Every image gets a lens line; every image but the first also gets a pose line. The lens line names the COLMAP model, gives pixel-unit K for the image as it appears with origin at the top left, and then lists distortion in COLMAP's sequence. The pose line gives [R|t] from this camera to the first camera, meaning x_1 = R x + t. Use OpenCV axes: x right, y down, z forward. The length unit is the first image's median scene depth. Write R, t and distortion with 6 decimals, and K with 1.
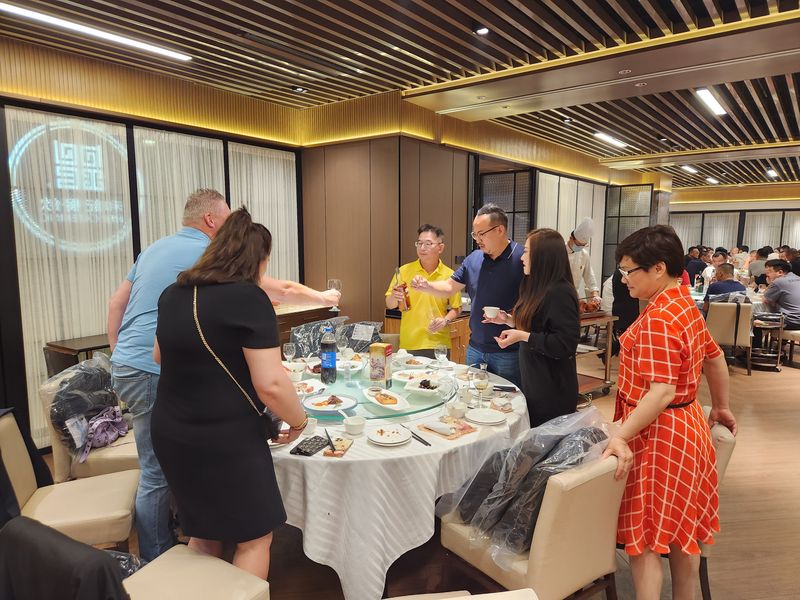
lens RADIAL K [[536.0, 0, 400.0], [0, 536.0, 300.0], [0, 0, 1]] dist [0.033938, 0.000471]
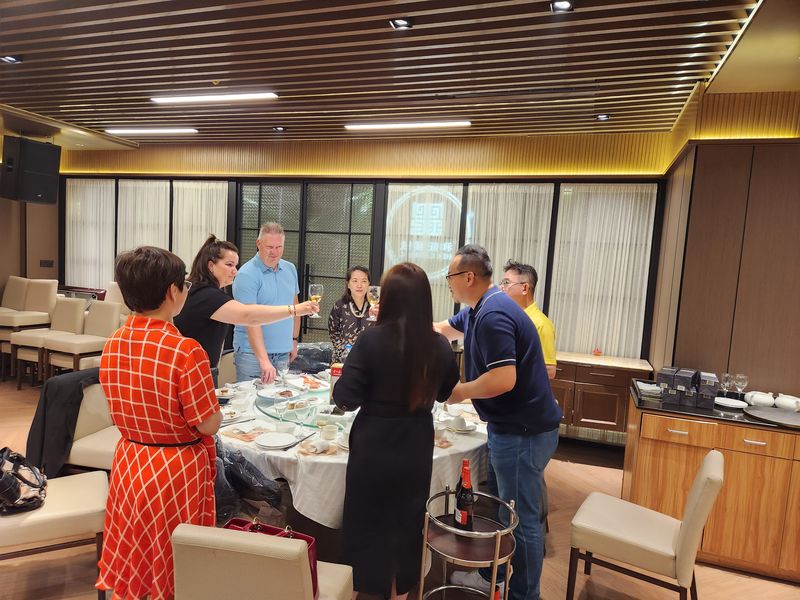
lens RADIAL K [[536.0, 0, 400.0], [0, 536.0, 300.0], [0, 0, 1]] dist [0.033938, 0.000471]
pose [[0.302172, 0.075149, -0.950287, 0.676080], [-0.173286, 0.984608, 0.022761, -0.056155], [0.937371, 0.157794, 0.310544, 0.511511]]
